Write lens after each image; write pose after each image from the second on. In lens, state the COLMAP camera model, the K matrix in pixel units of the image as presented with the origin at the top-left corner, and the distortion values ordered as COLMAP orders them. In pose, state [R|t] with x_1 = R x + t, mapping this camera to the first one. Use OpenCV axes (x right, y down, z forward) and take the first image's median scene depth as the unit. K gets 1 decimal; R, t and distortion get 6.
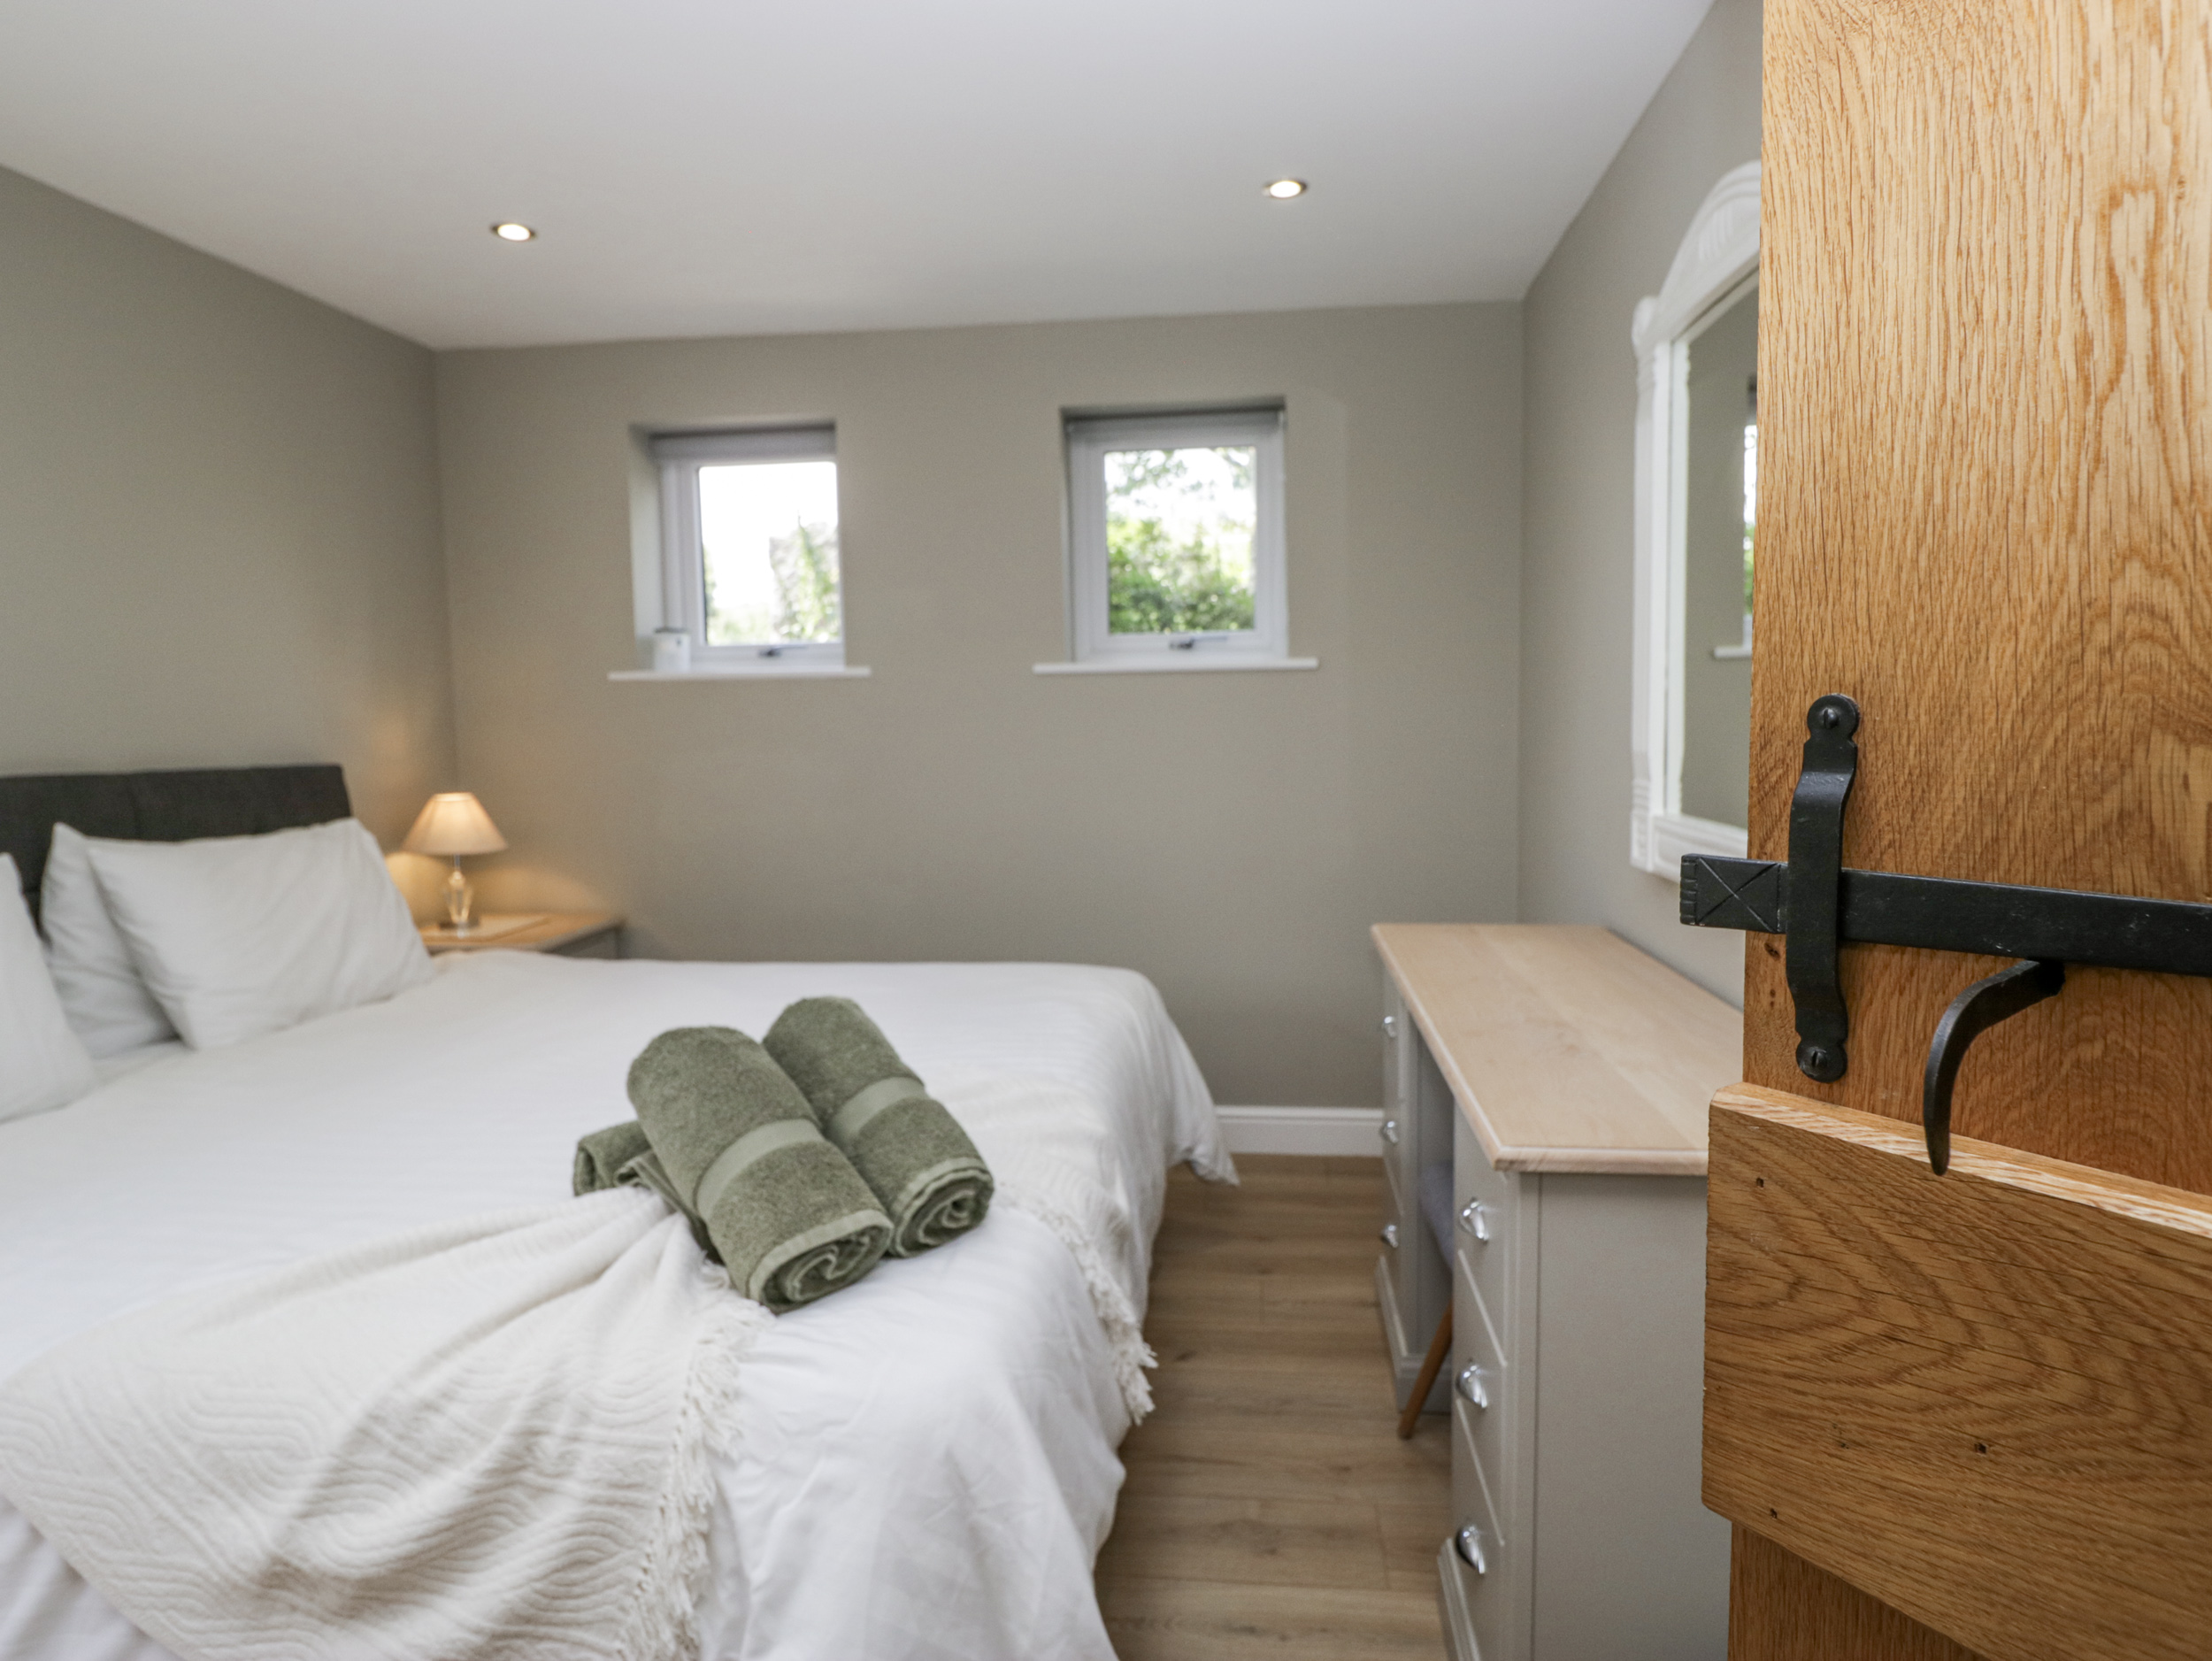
lens RADIAL K [[1284.3, 0, 1113.7], [0, 1284.3, 805.5], [0, 0, 1]] dist [-0.000289, -0.011346]
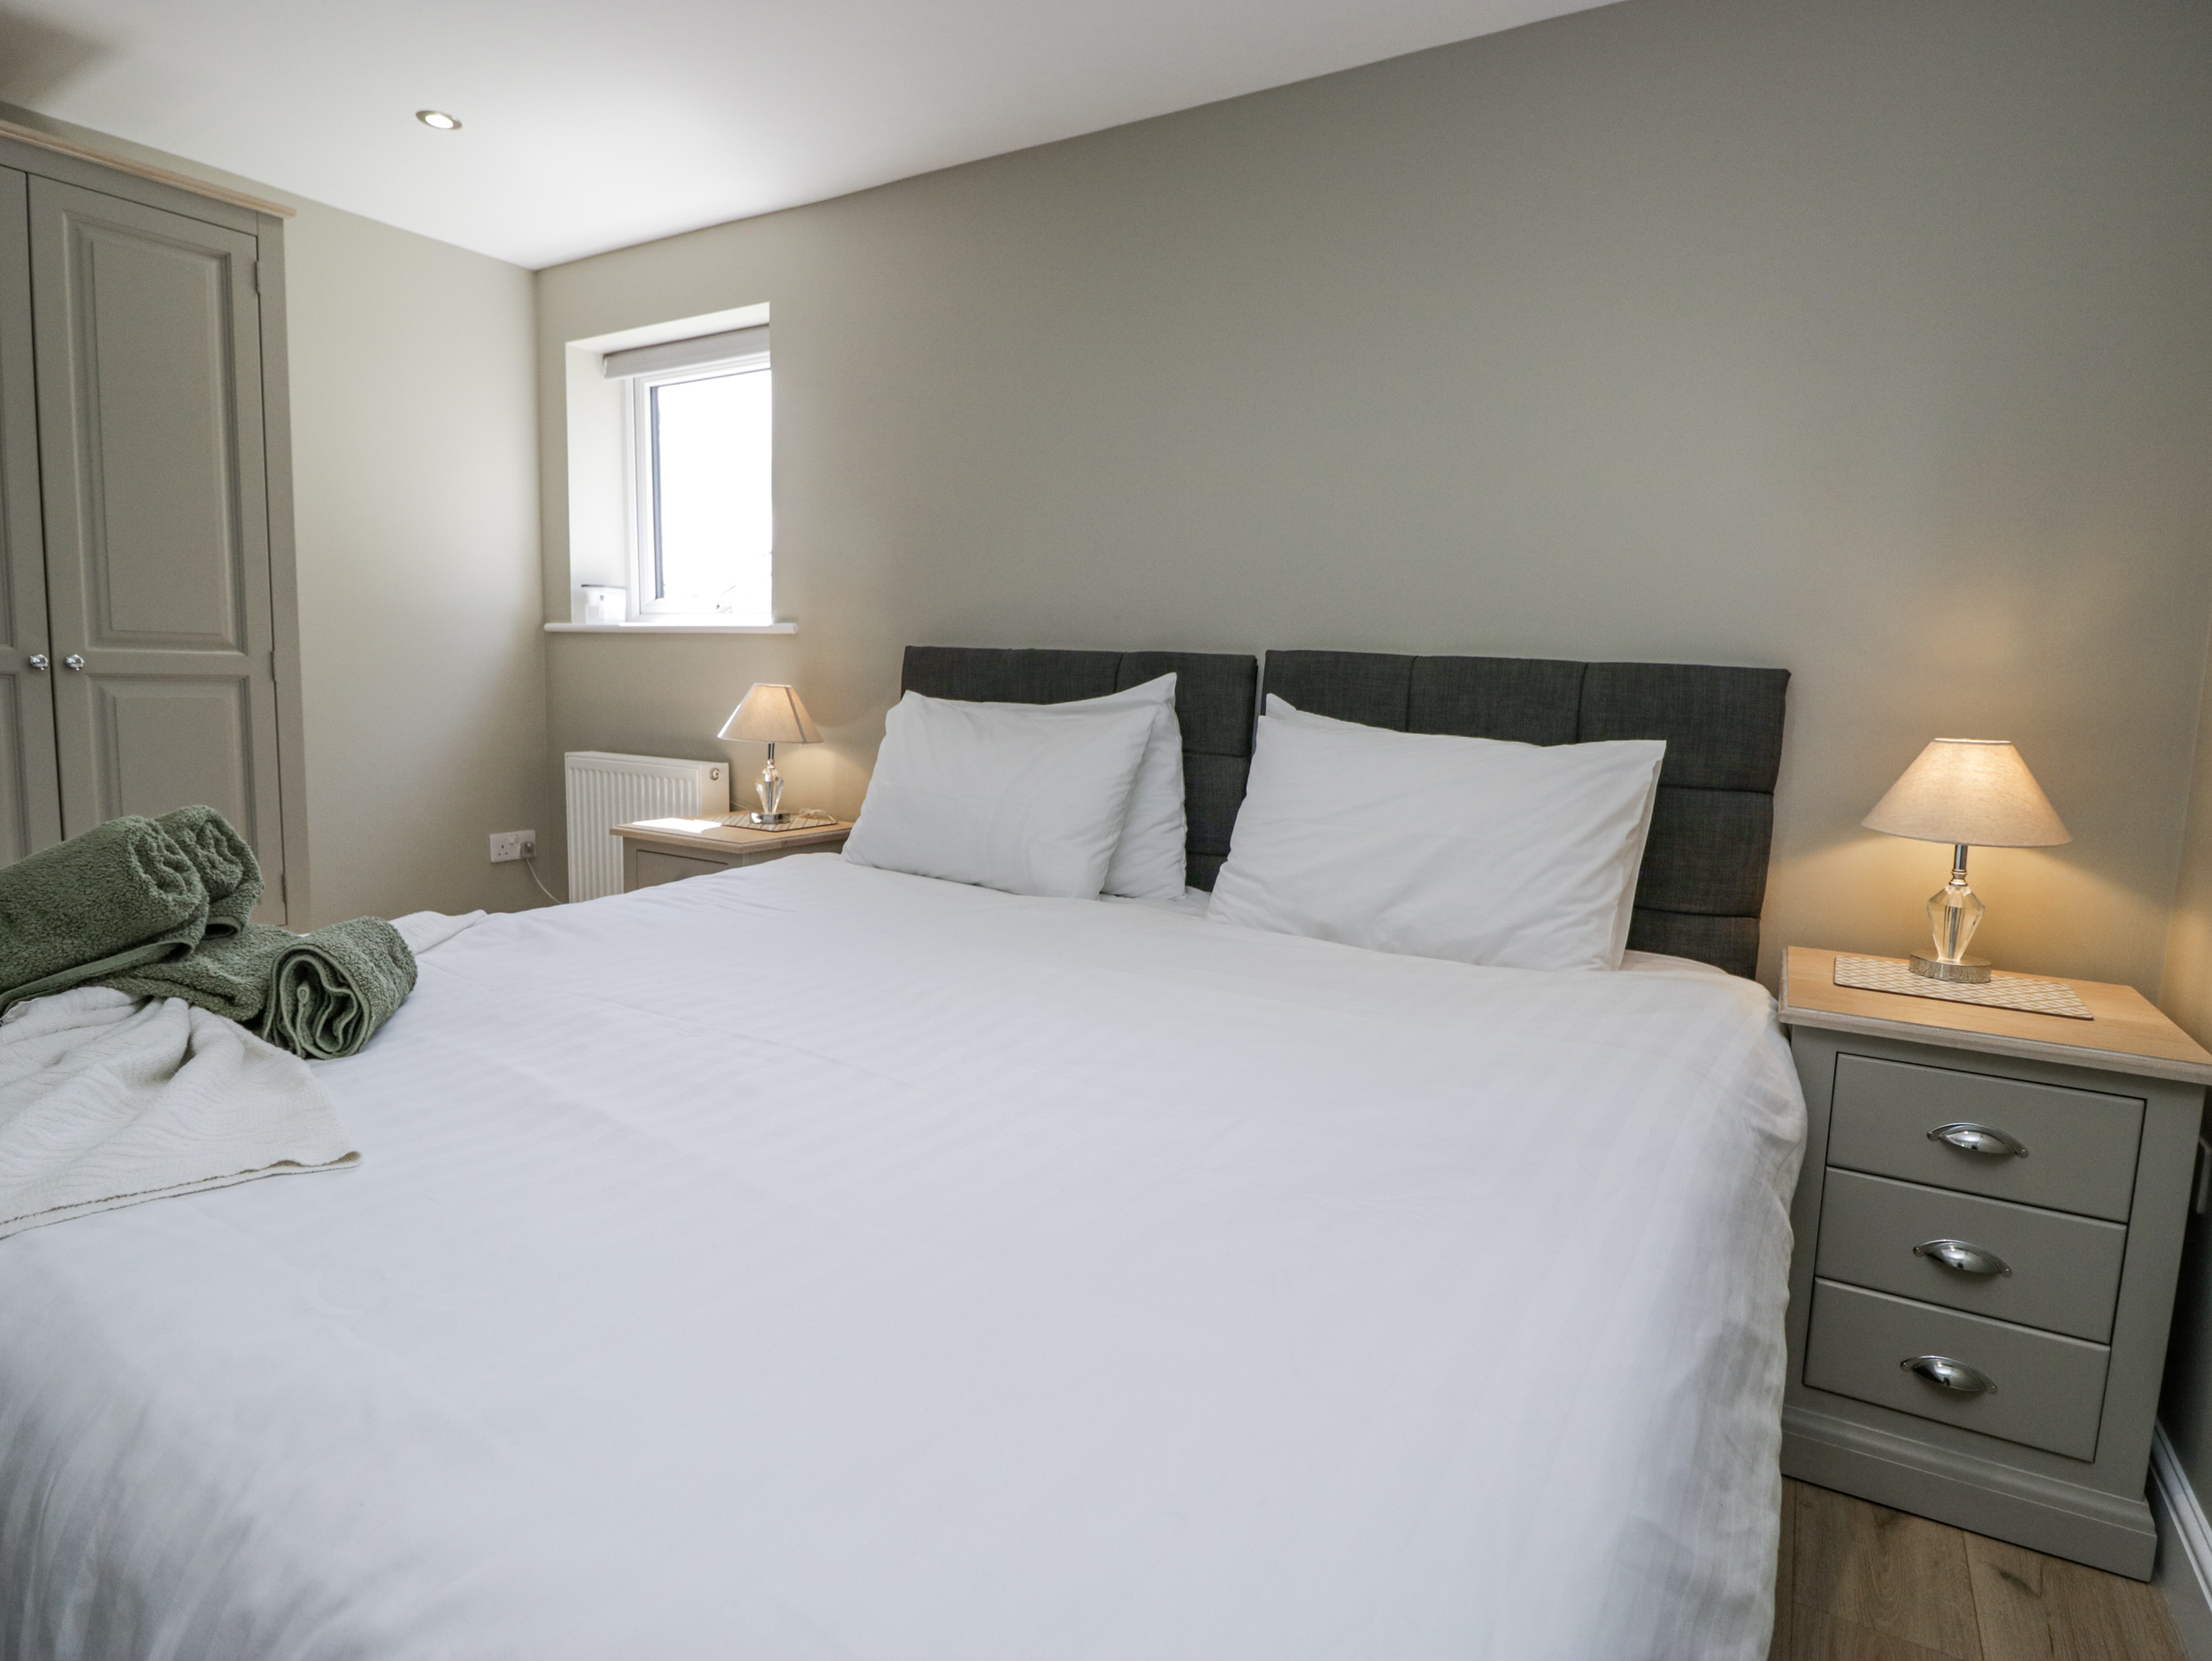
lens RADIAL K [[1152.4, 0, 1109.0], [0, 1152.4, 808.7], [0, 0, 1]] dist [0.000626, -0.014443]
pose [[-0.427585, 0.108514, -0.897439, 0.230868], [-0.090602, 0.982626, 0.161981, -0.062214], [0.899423, 0.150570, -0.410324, 2.285461]]
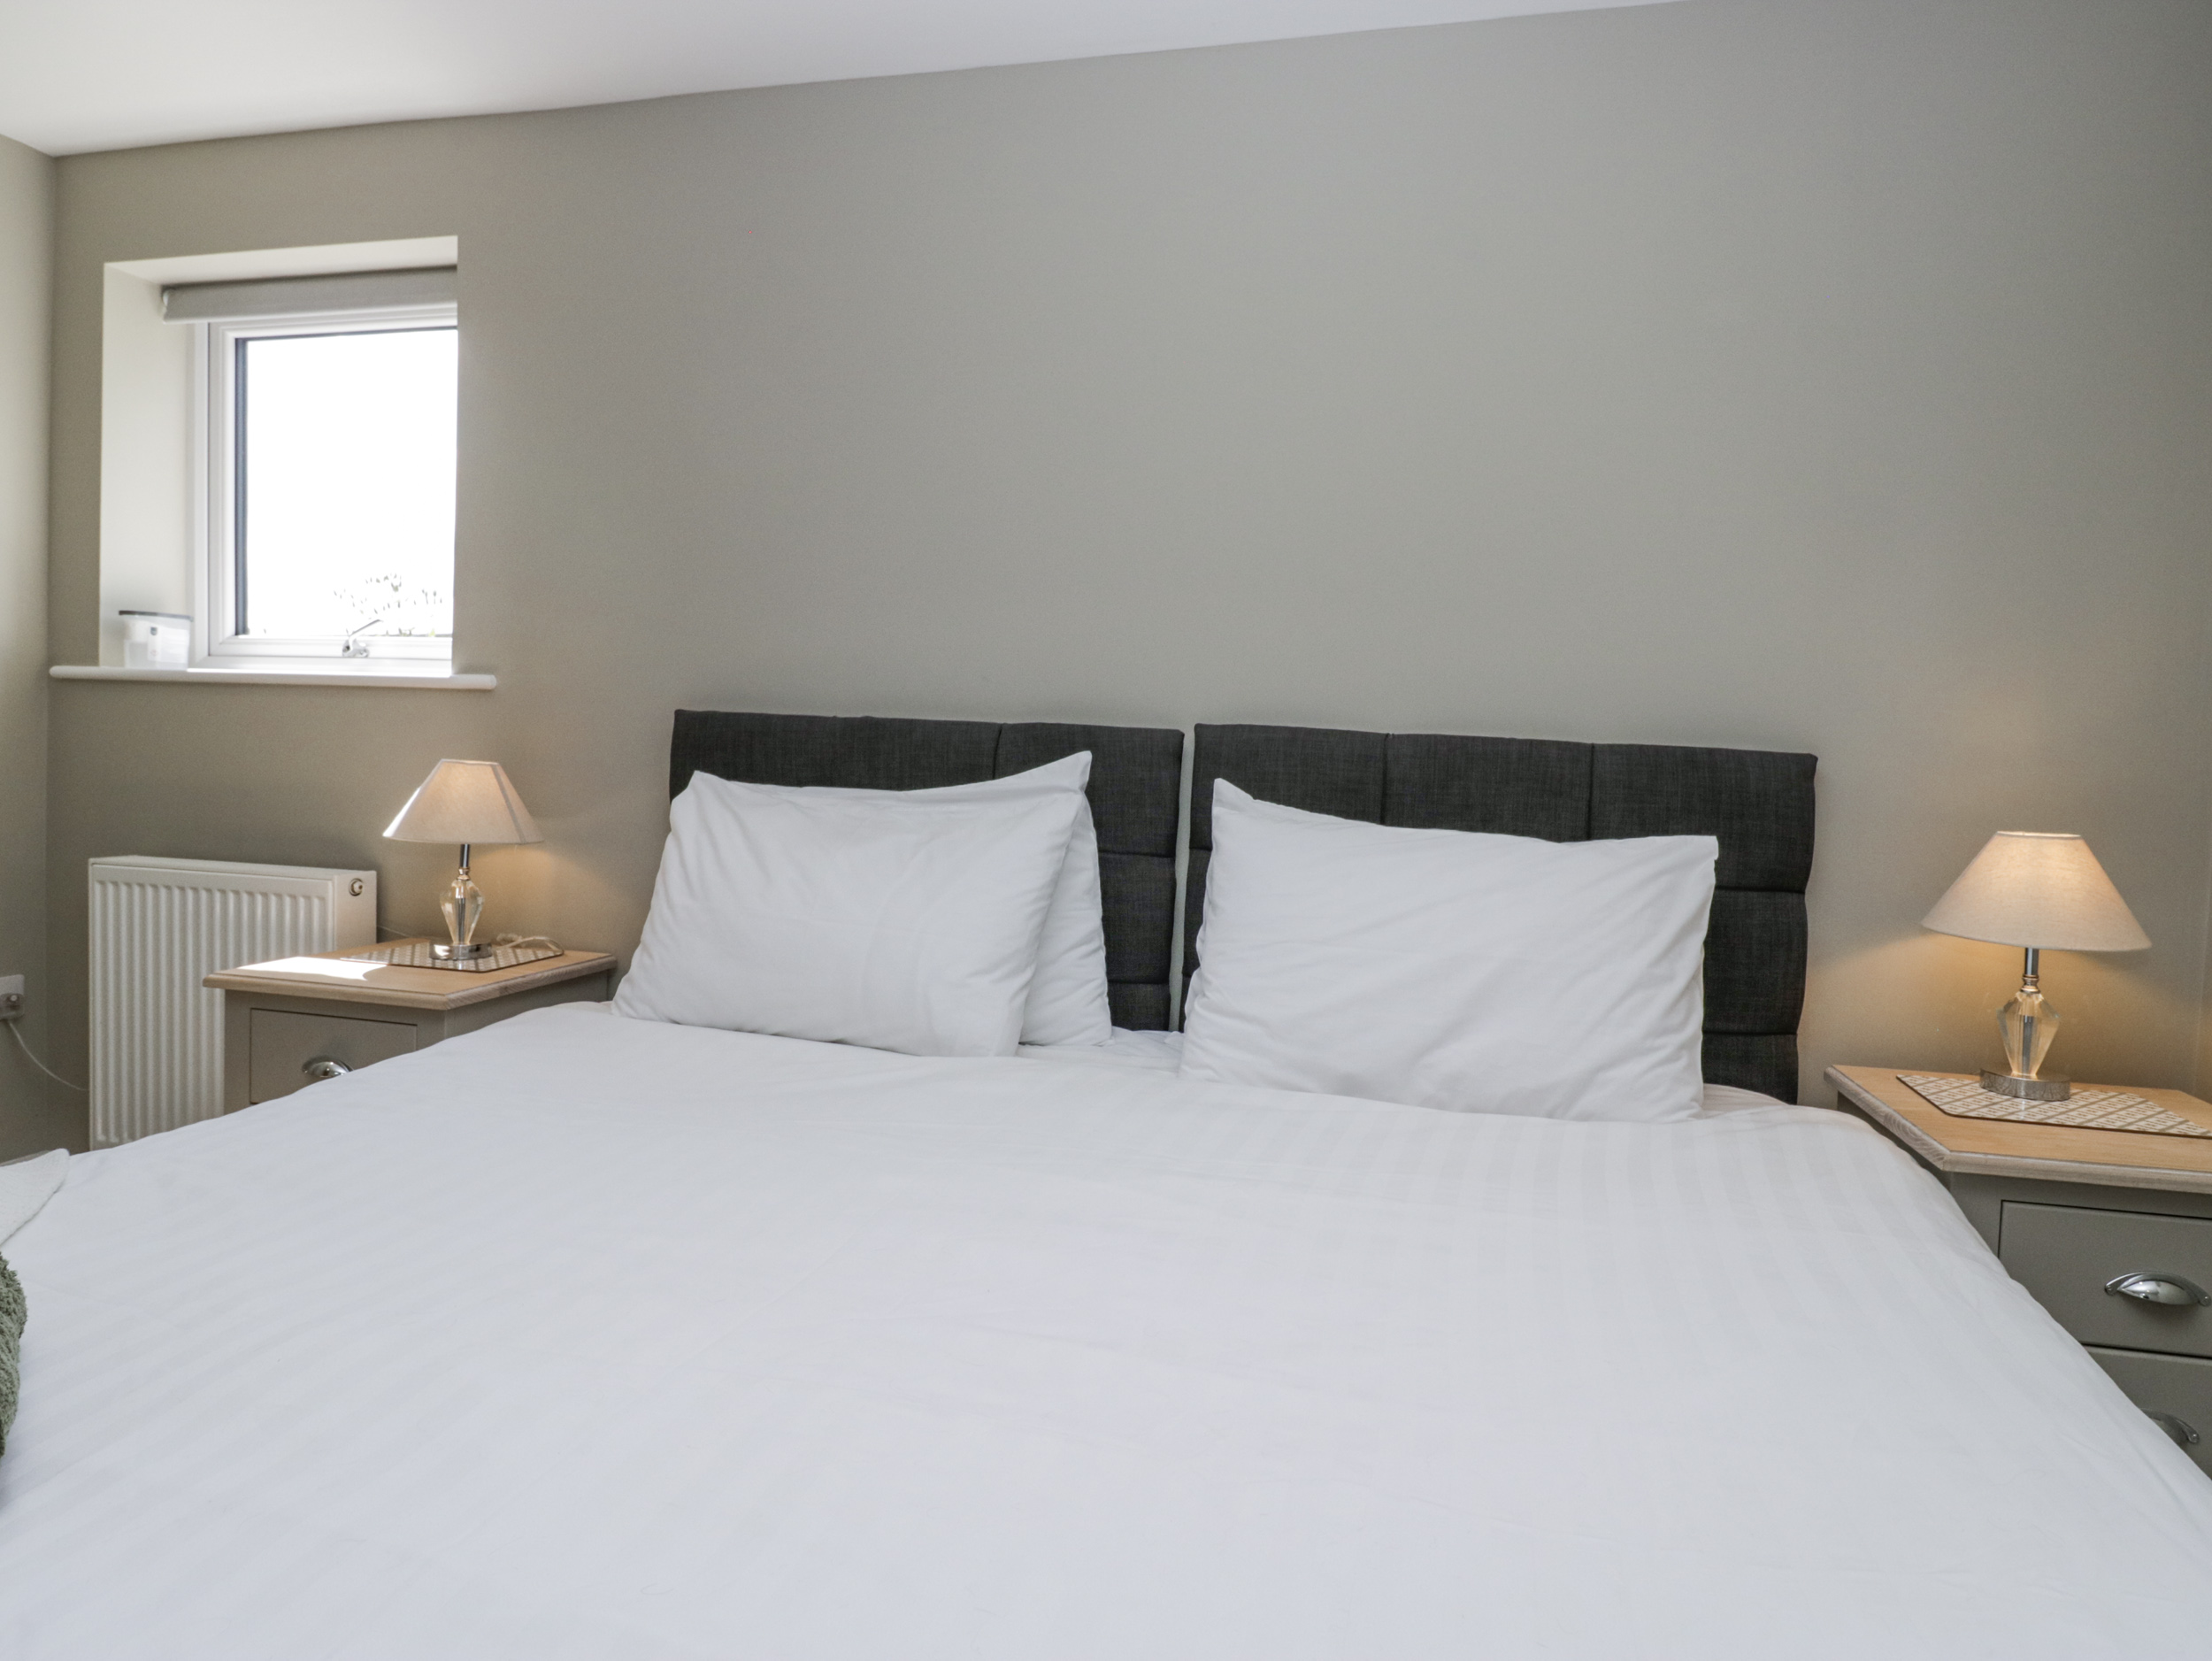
lens RADIAL K [[1284.3, 0, 1113.7], [0, 1284.3, 805.5], [0, 0, 1]] dist [-0.000289, -0.011346]
pose [[-0.138777, 0.054436, -0.988826, 0.093745], [-0.108209, 0.991676, 0.069780, -0.035134], [0.984394, 0.116684, -0.131732, 1.846852]]
